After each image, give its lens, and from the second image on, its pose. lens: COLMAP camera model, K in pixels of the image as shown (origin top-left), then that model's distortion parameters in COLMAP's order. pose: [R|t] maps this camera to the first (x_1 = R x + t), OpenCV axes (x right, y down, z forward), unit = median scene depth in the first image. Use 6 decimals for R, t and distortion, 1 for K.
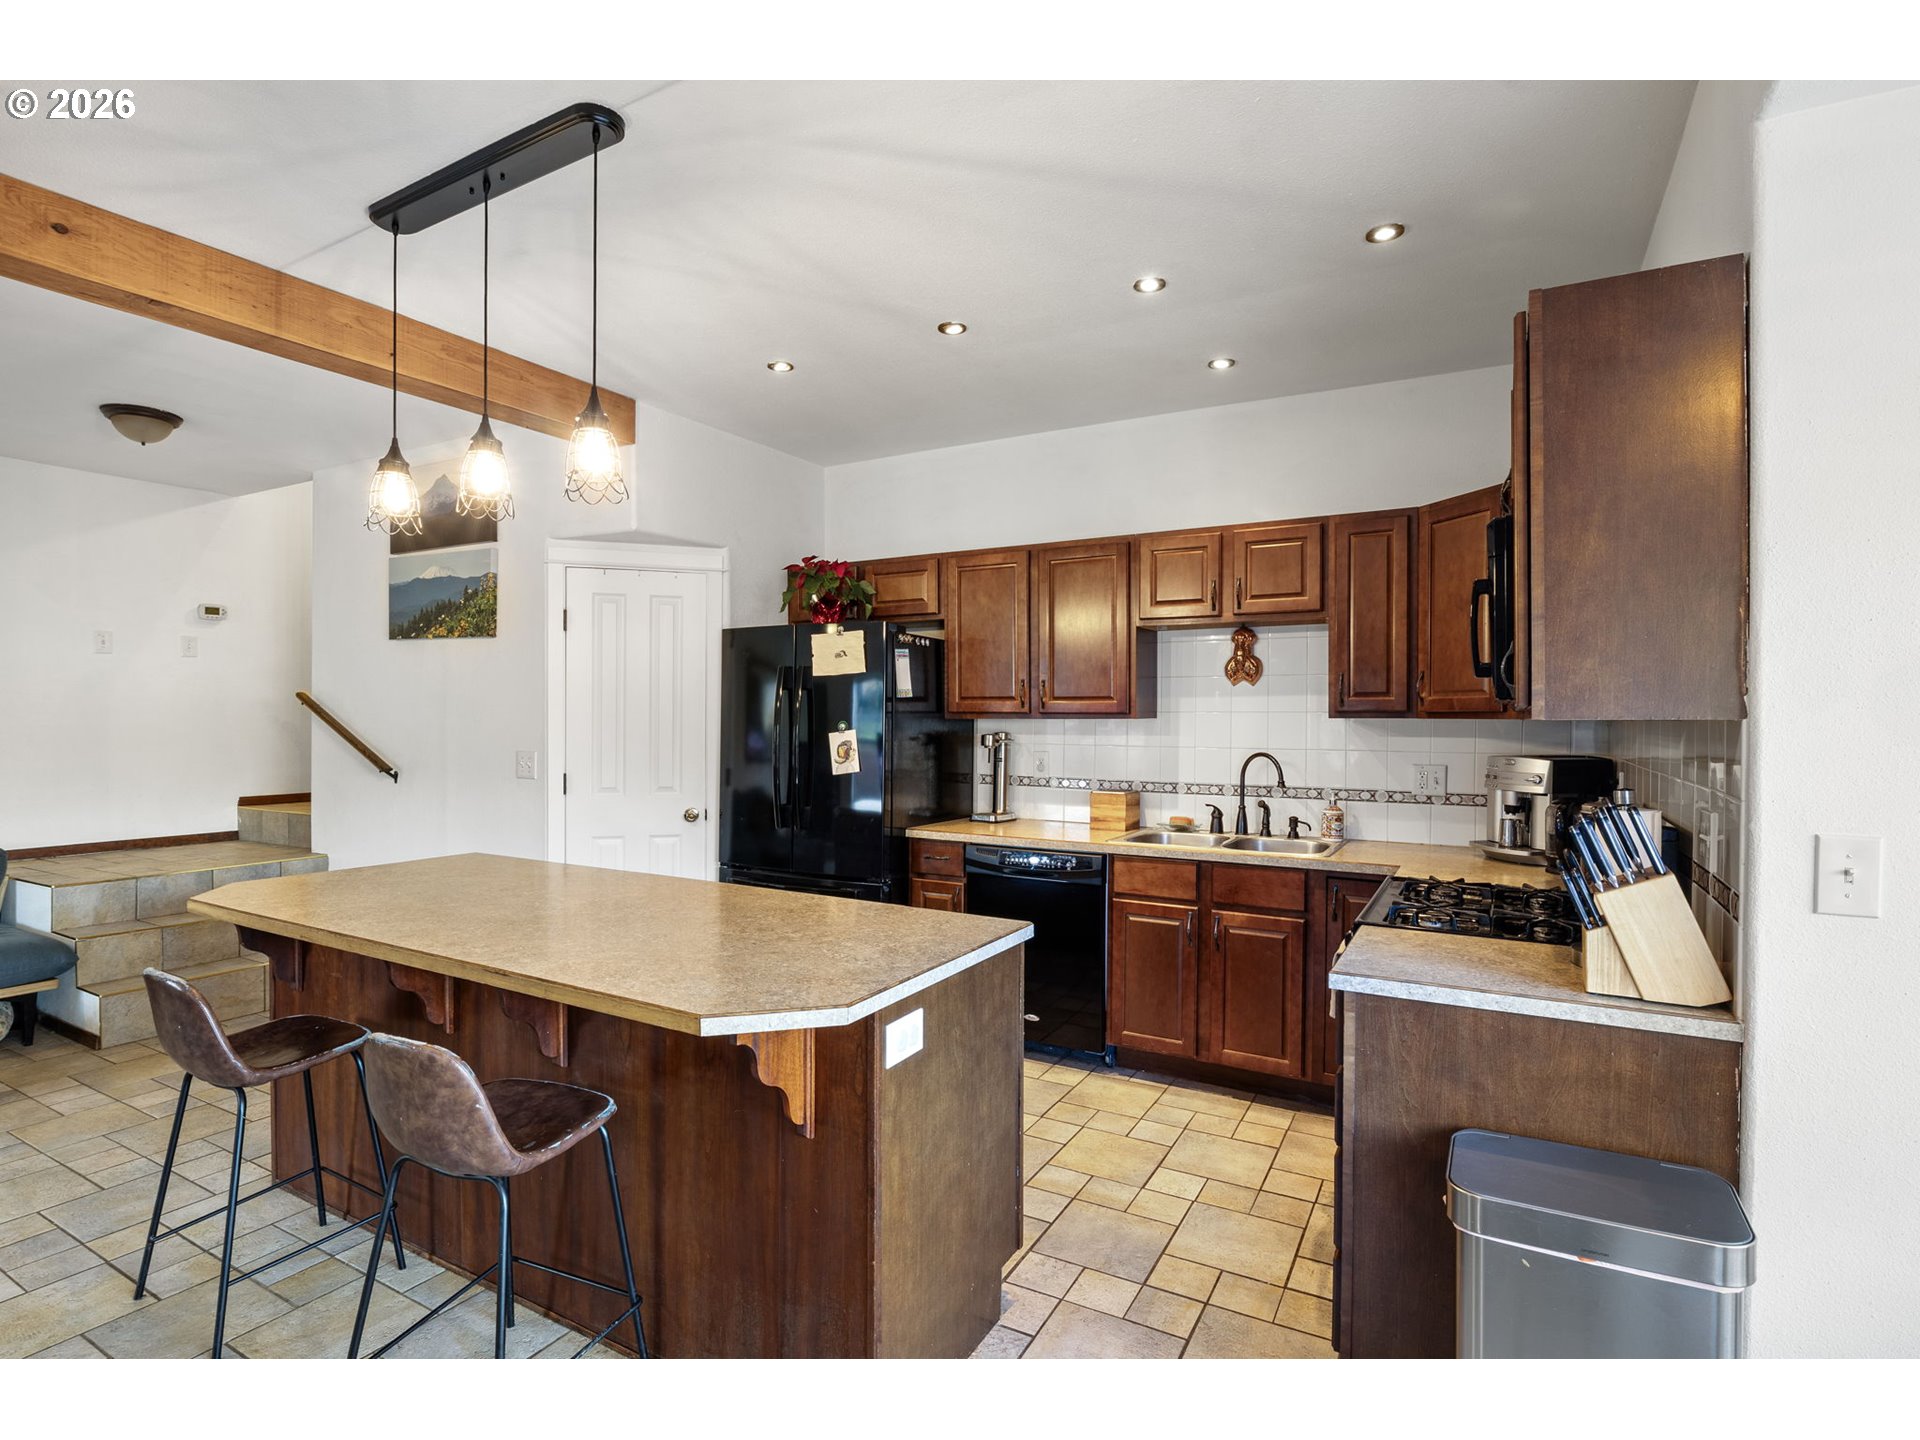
lens RADIAL K [[958.8, 0, 963.9], [0, 958.8, 727.8], [0, 0, 1]] dist [-0.010450, -0.003779]
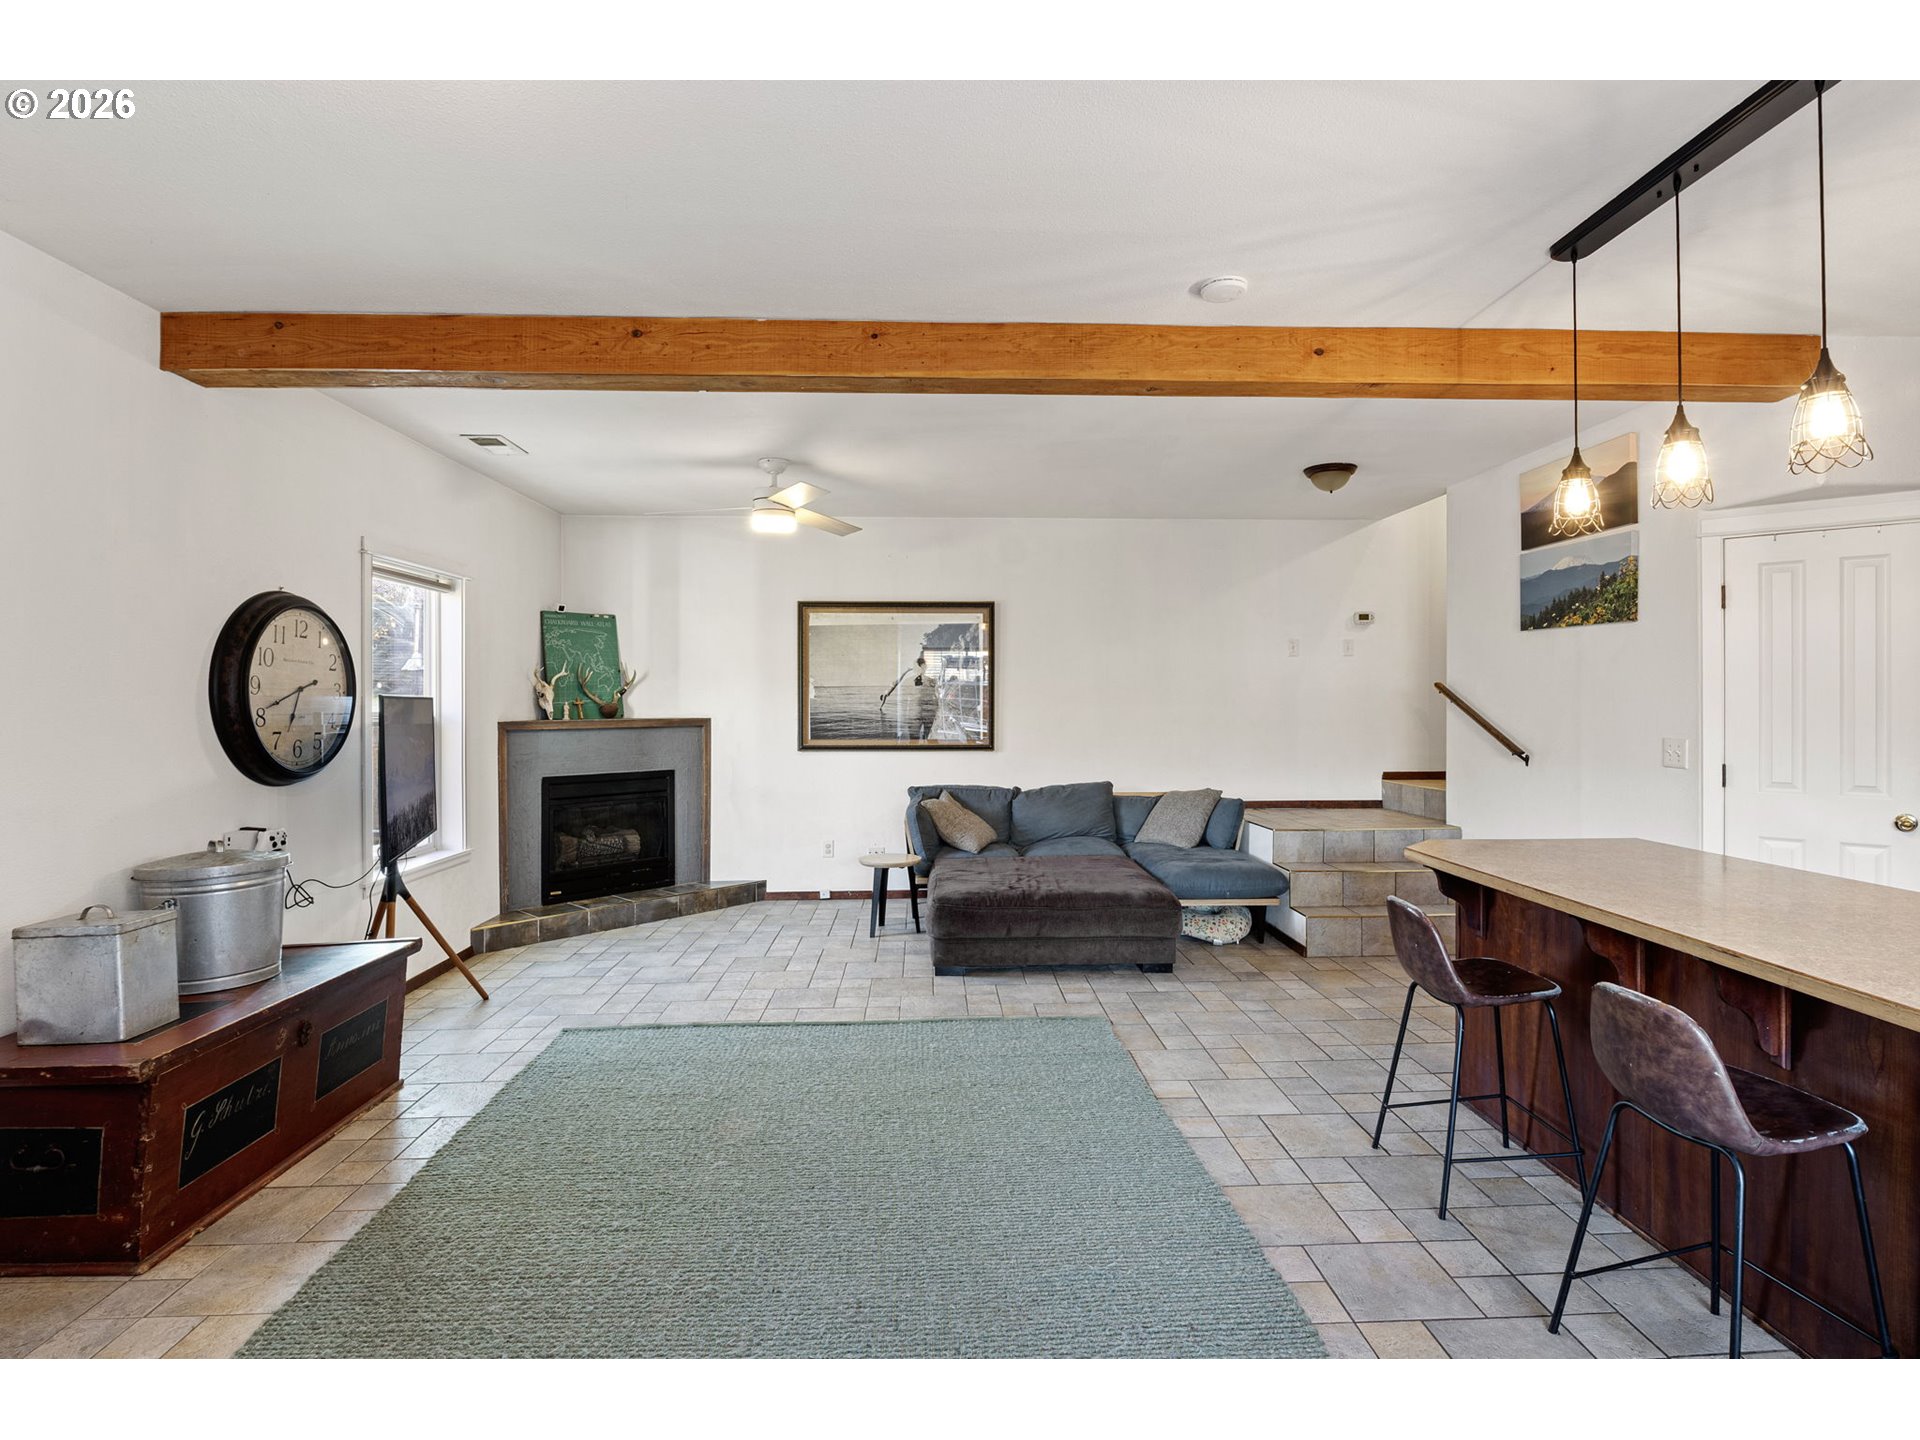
lens RADIAL K [[963.4, 0, 966.5], [0, 963.4, 701.9], [0, 0, 1]] dist [-0.011499, -0.001821]
pose [[0.525709, -0.007411, -0.850632, -0.021444], [-0.004228, 0.999927, -0.011324, 0.001881], [0.850654, 0.009550, 0.525640, -0.109409]]
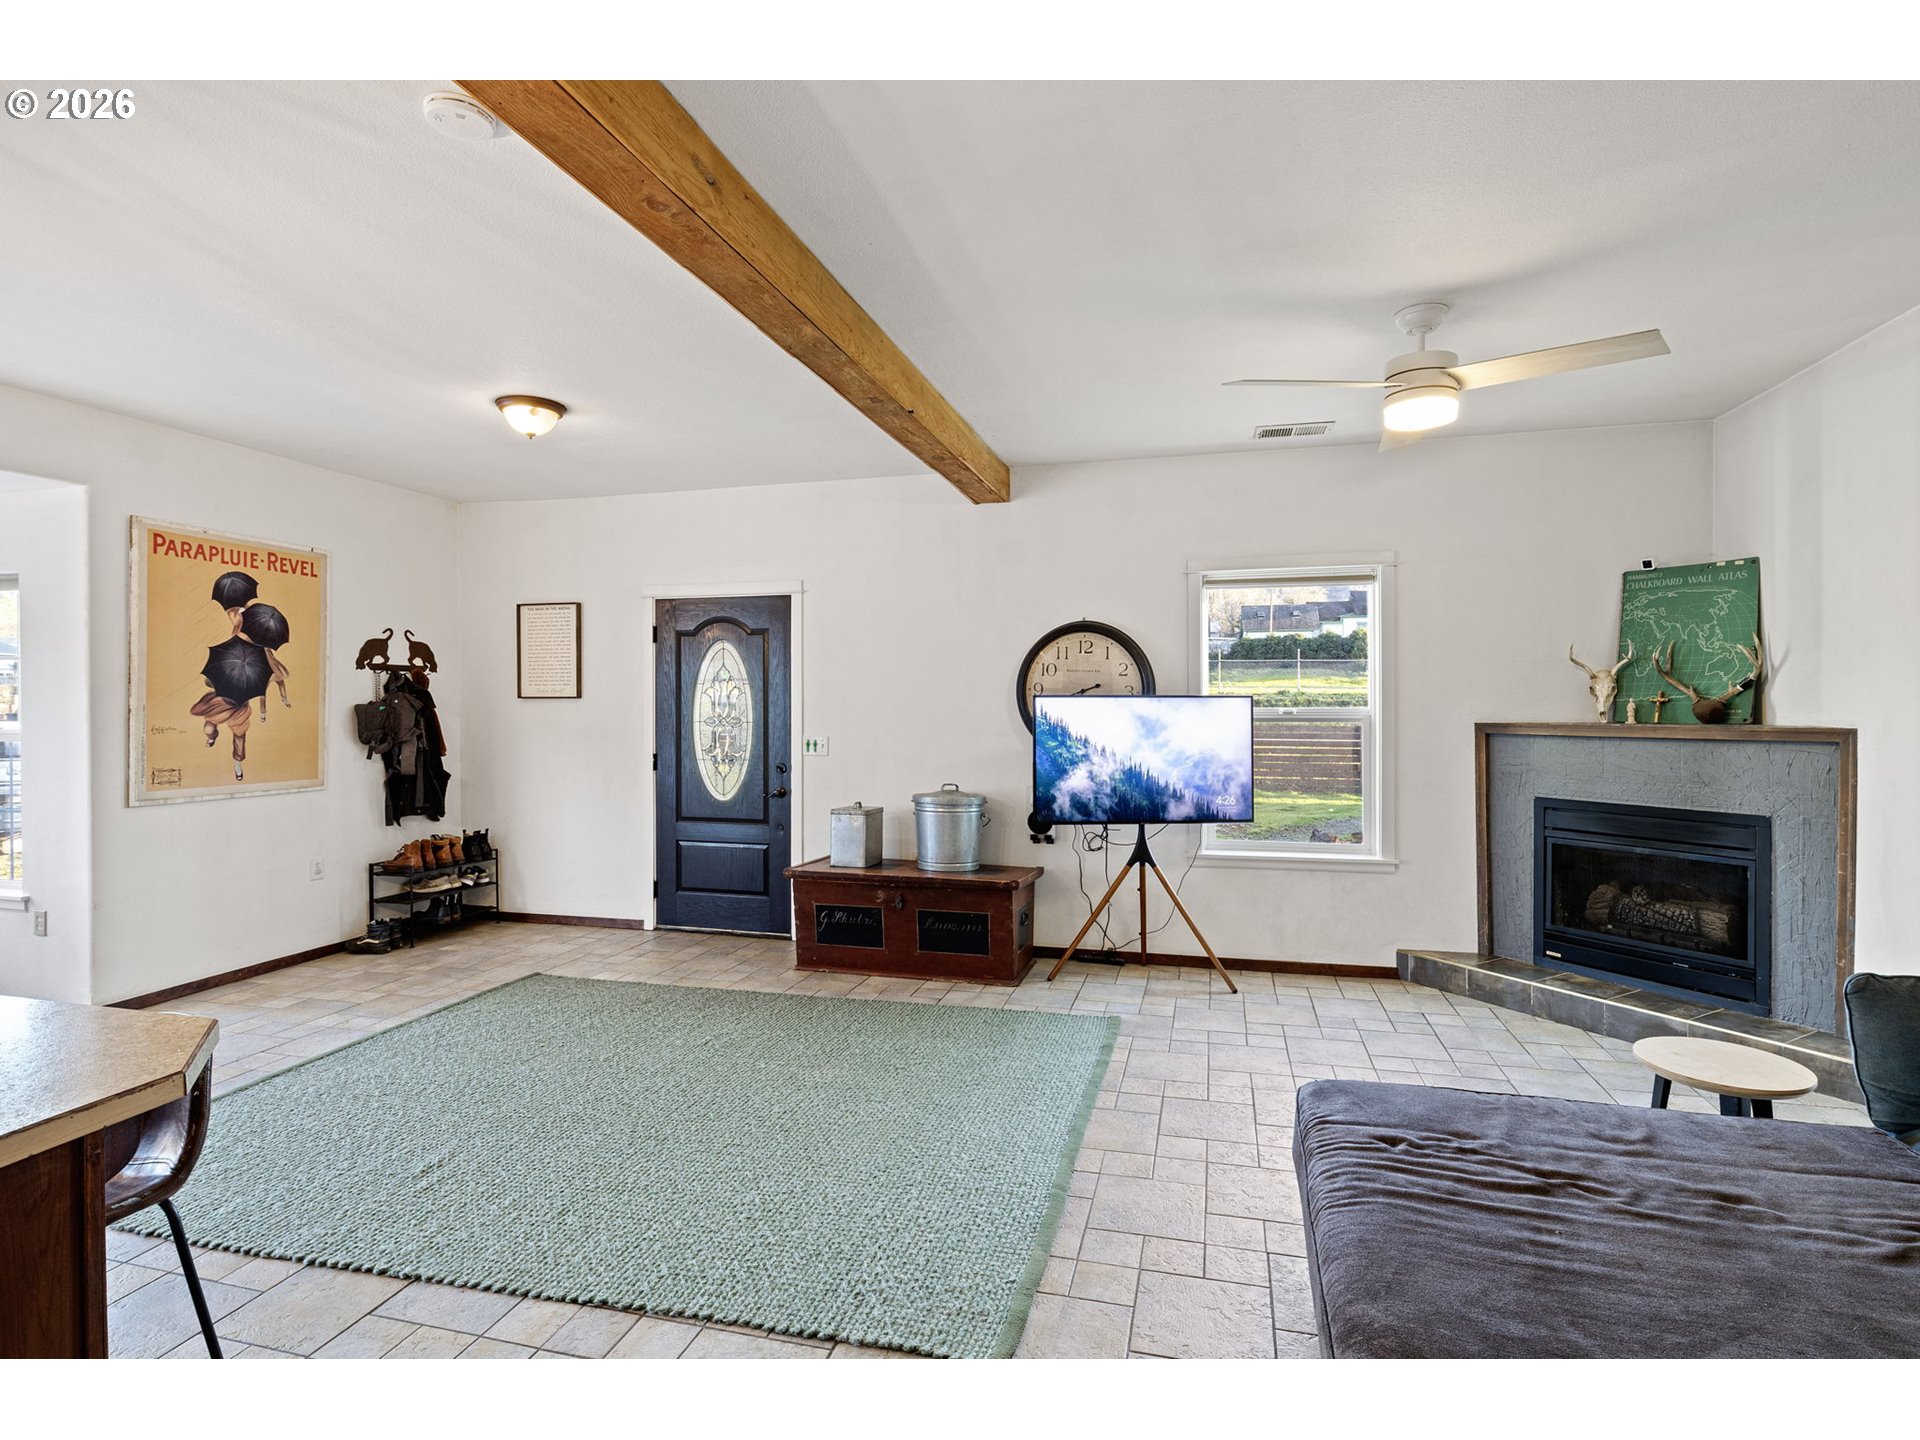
lens RADIAL K [[957.1, 0, 966.4], [0, 957.1, 715.3], [0, 0, 1]] dist [-0.009397, -0.001390]
pose [[-0.968781, 0.001249, -0.247917, -0.720755], [-0.004878, 0.999698, 0.024098, -0.017085], [0.247872, 0.024555, -0.968482, 1.080750]]
